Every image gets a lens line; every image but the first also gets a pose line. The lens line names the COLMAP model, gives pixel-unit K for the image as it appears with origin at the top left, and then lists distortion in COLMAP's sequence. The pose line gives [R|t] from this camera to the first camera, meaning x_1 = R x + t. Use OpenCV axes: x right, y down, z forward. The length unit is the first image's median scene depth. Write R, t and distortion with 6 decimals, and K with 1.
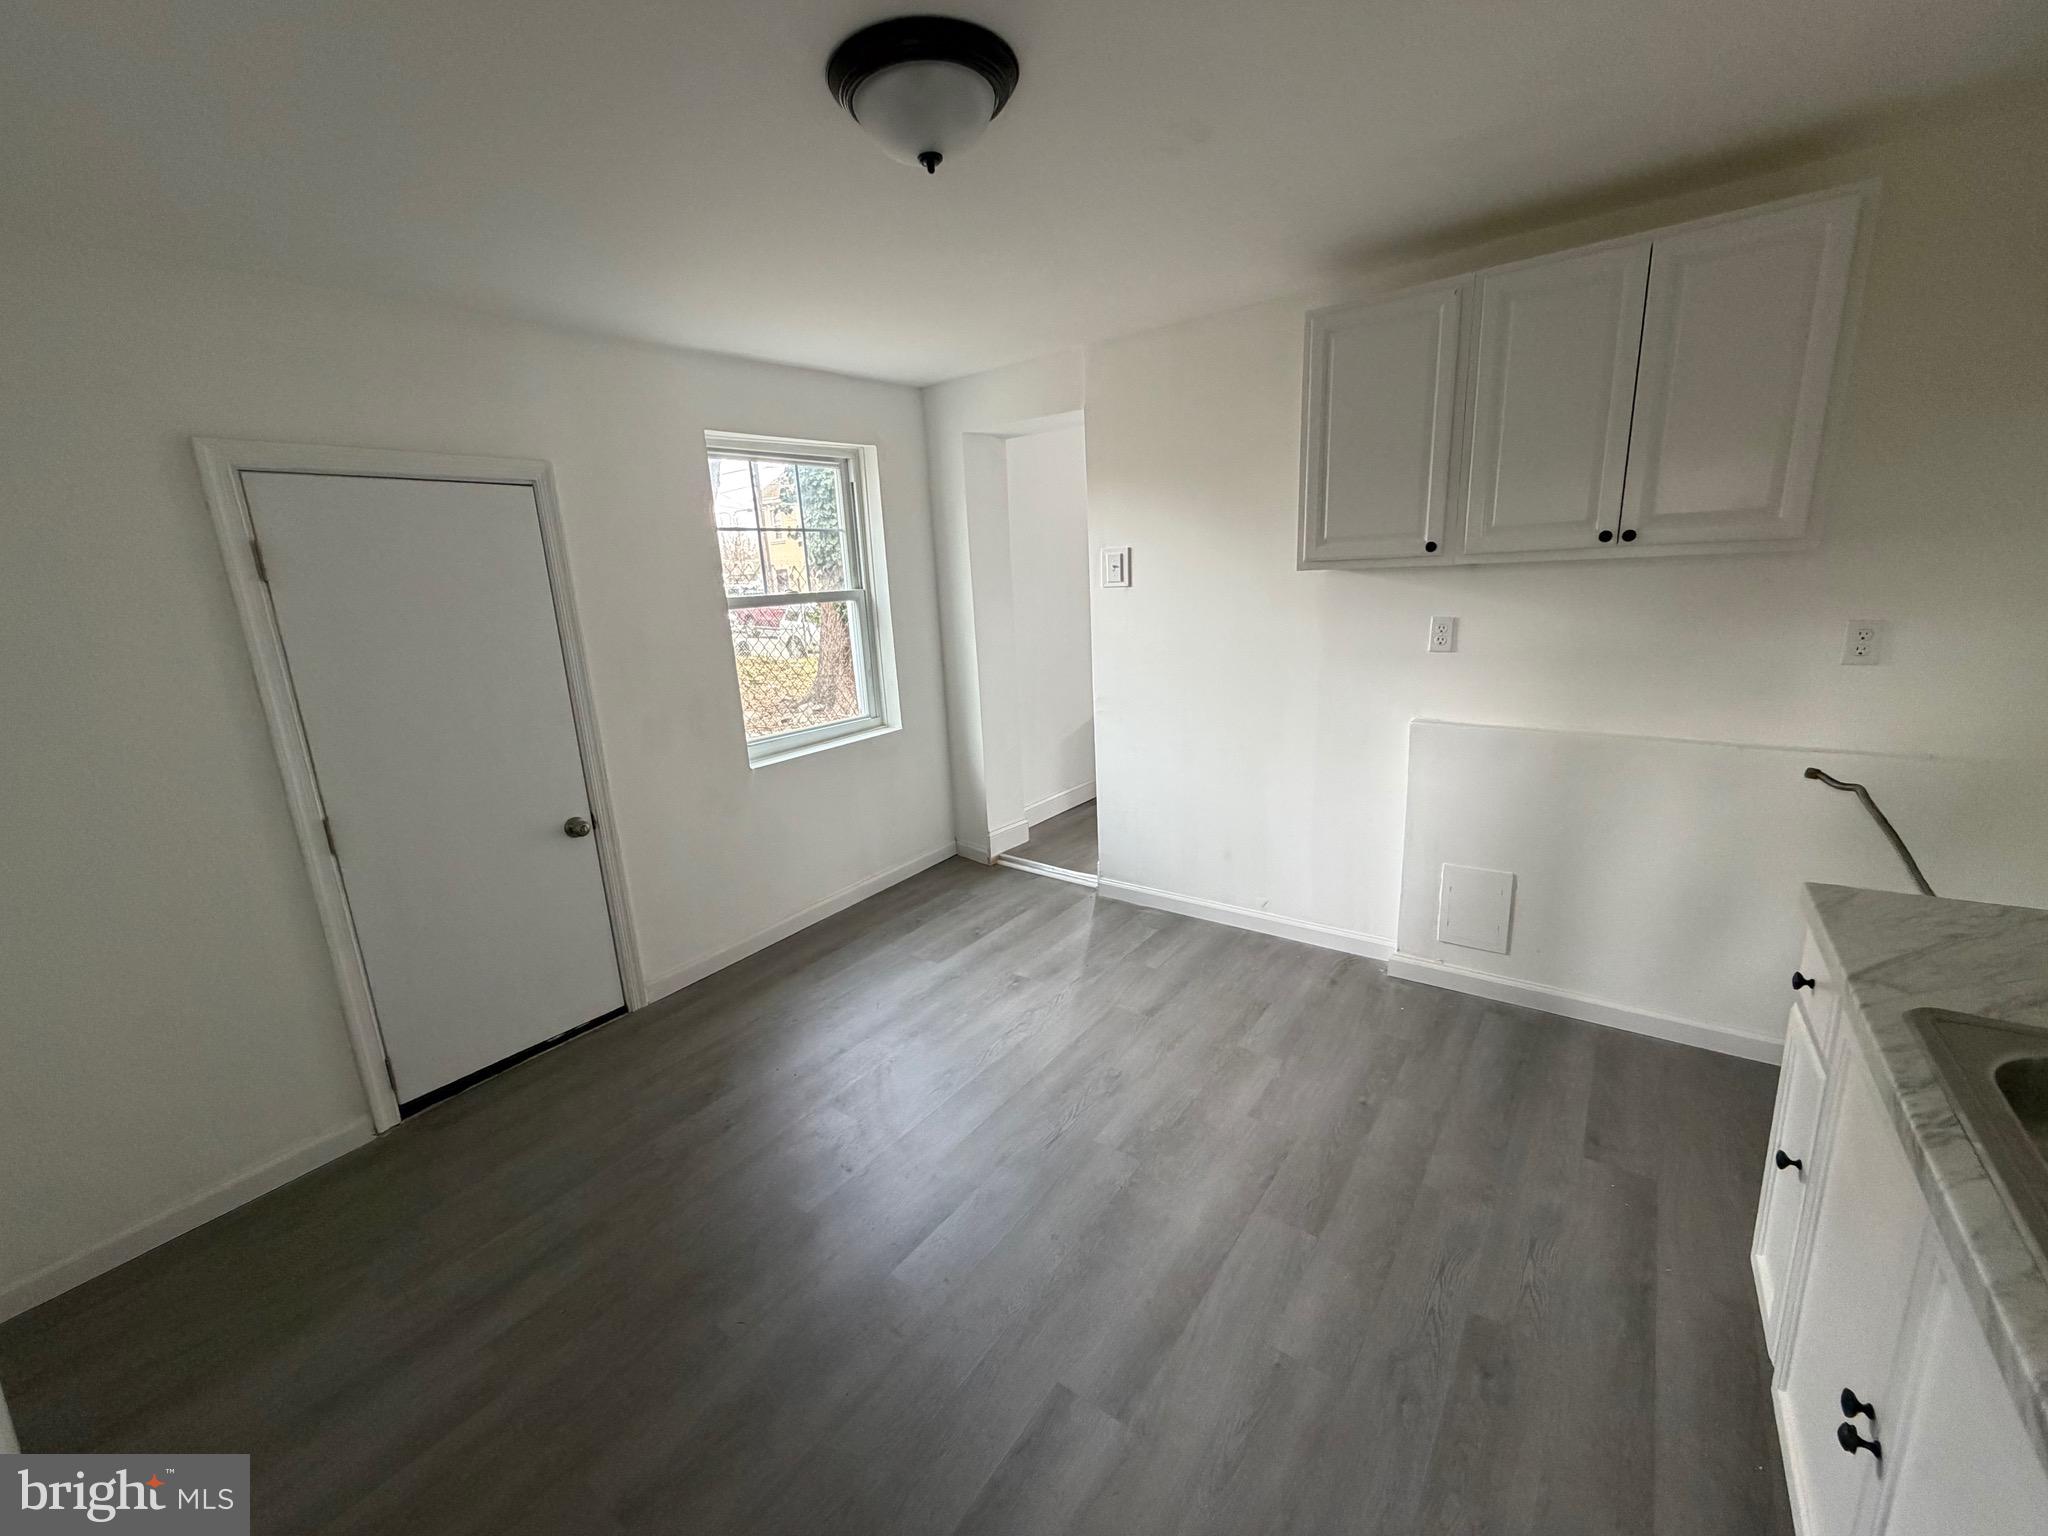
lens RADIAL K [[817.4, 0, 1016.4], [0, 817.4, 765.3], [0, 0, 1]] dist [0.001040, -0.000180]
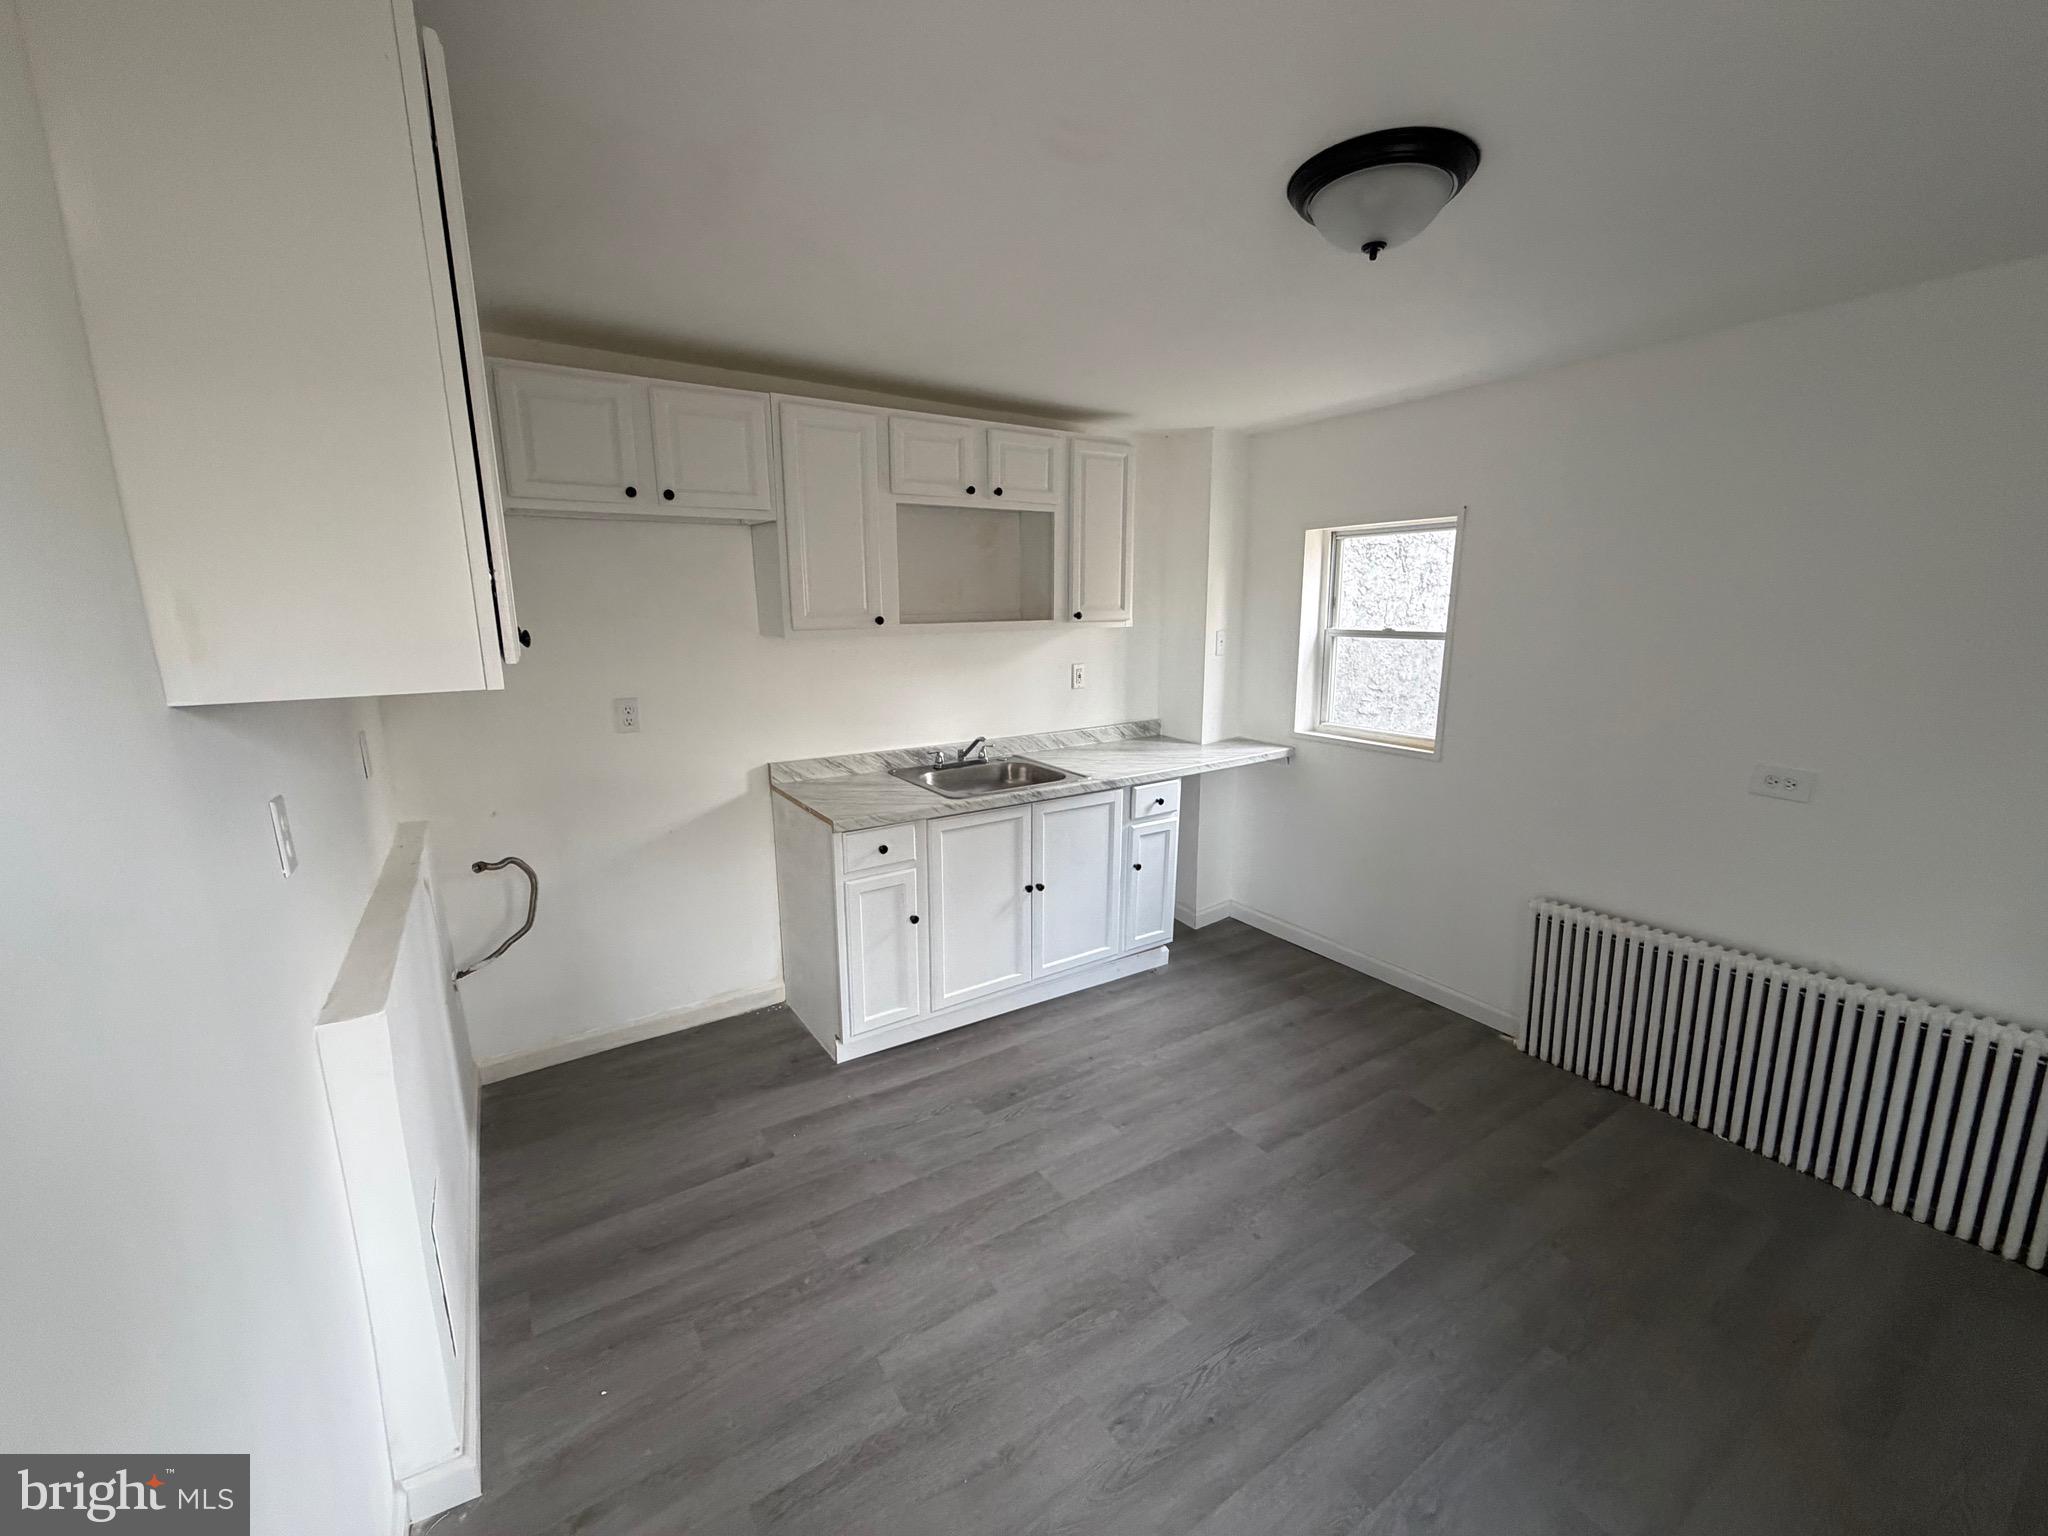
lens RADIAL K [[817.4, 0, 1021.1], [0, 817.4, 768.3], [0, 0, 1]] dist [0.001040, -0.000180]
pose [[-0.940664, -0.001832, 0.339336, -0.020324], [0.134465, 0.916116, 0.377692, -0.347442], [-0.311563, 0.400910, -0.861510, 1.401410]]
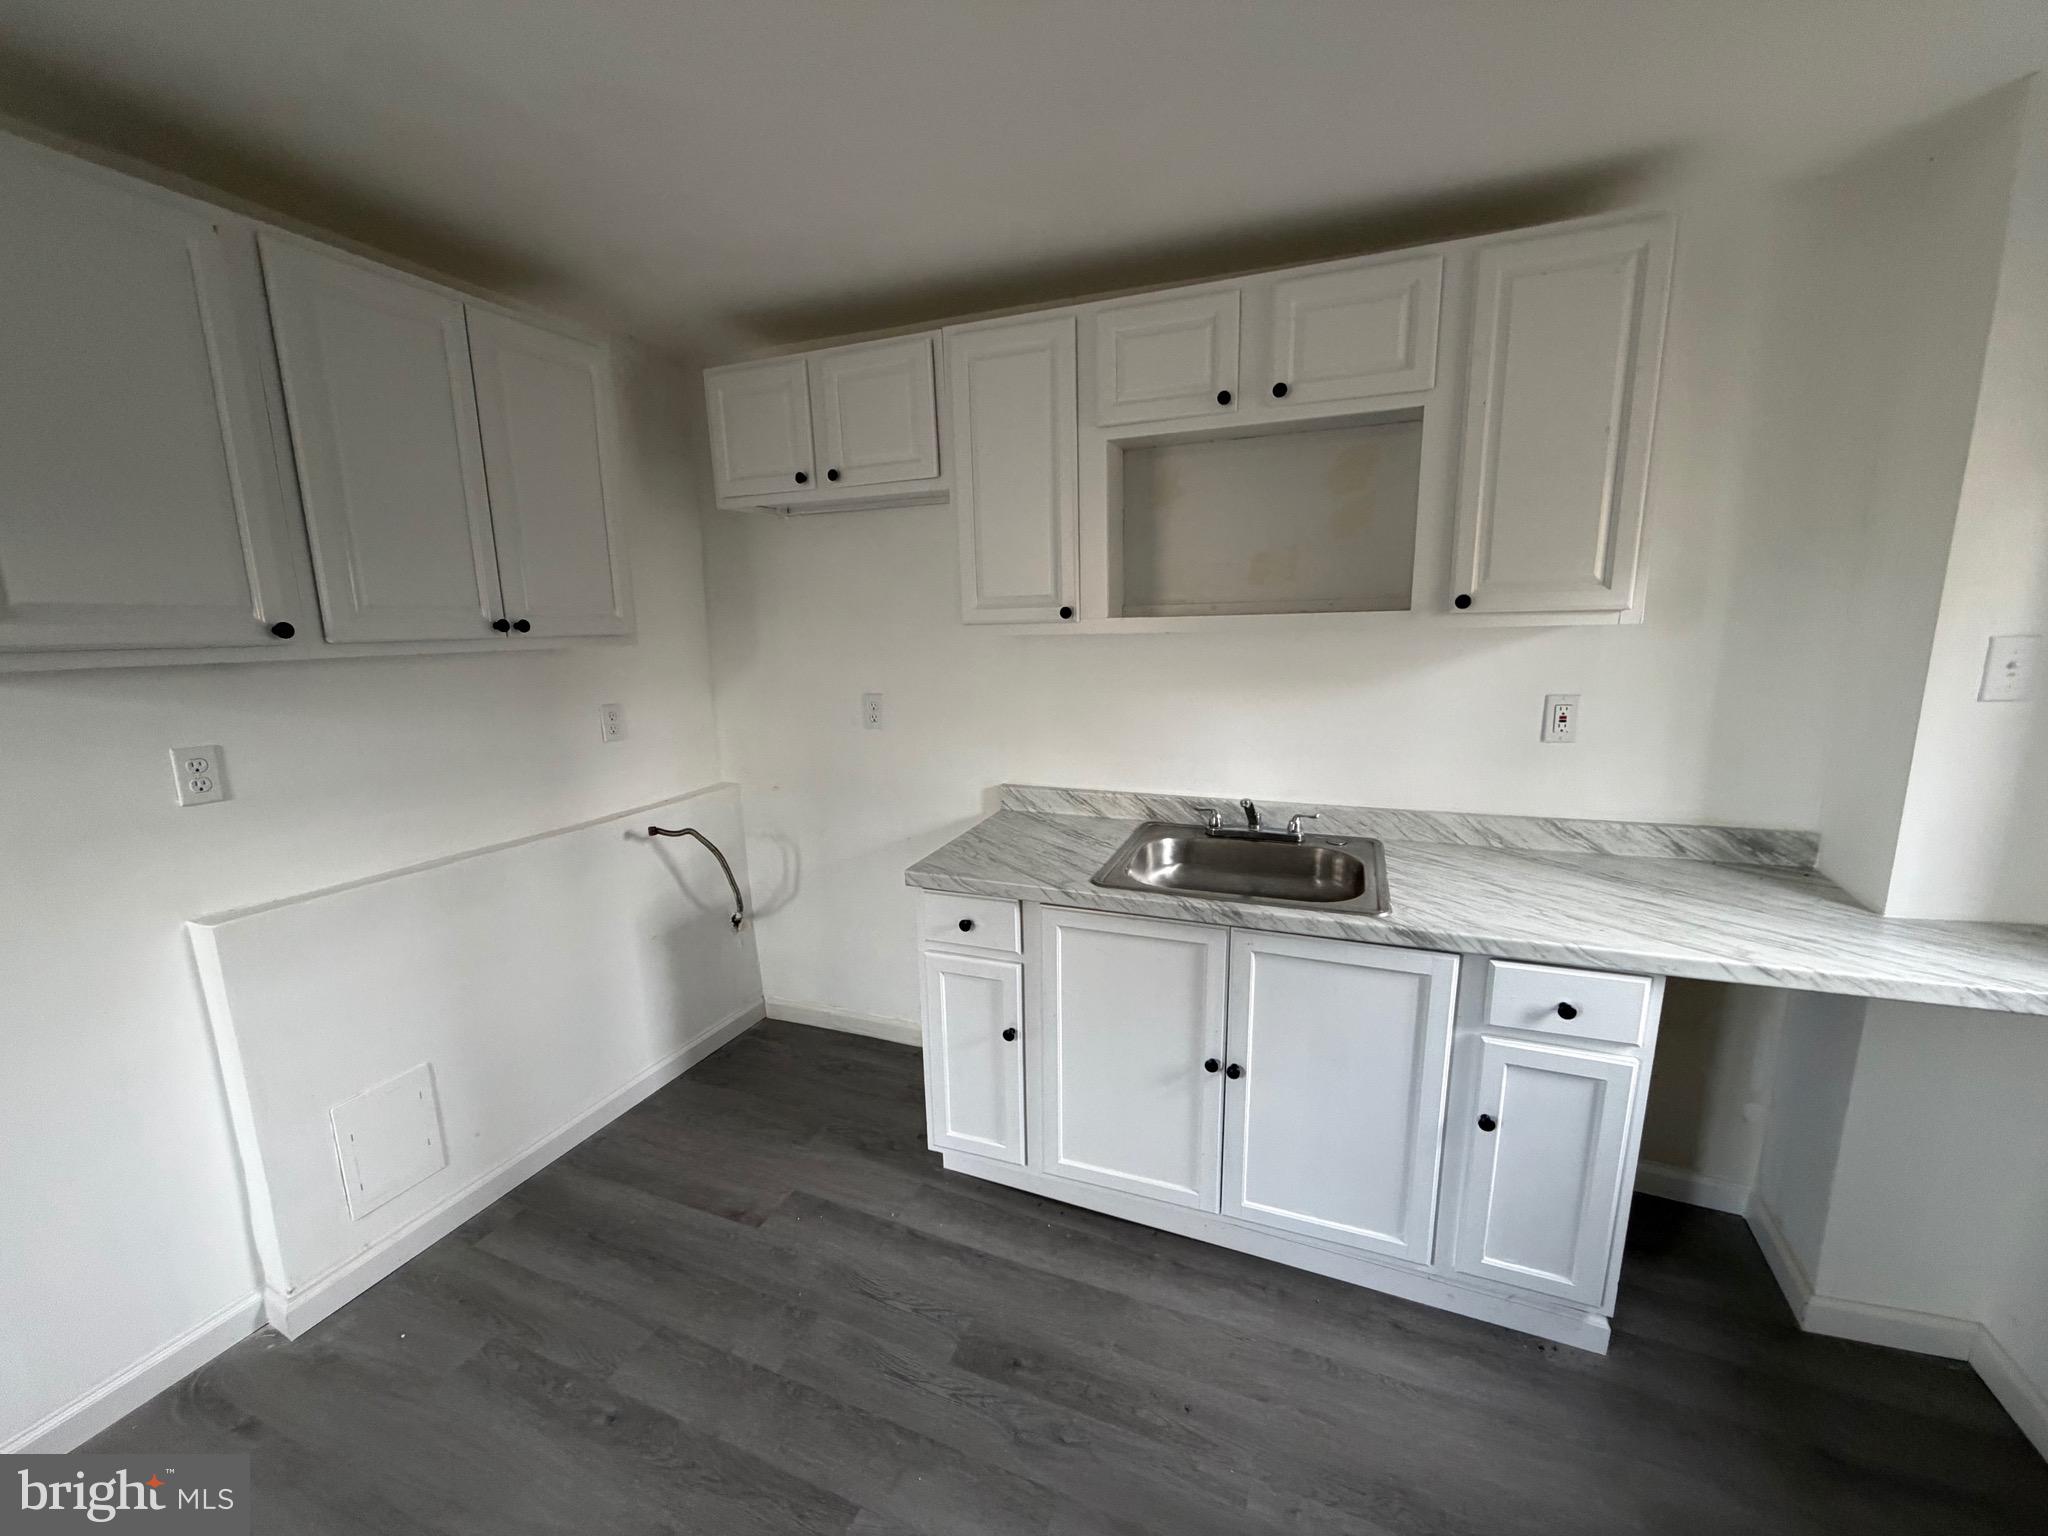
lens RADIAL K [[817.4, 0, 1019.3], [0, 817.4, 769.7], [0, 0, 1]] dist [0.001040, -0.000180]
pose [[-0.257585, -0.121735, 0.958556, -0.242899], [0.251313, 0.949450, 0.188112, -0.140505], [-0.933002, 0.289352, -0.213971, 0.631020]]
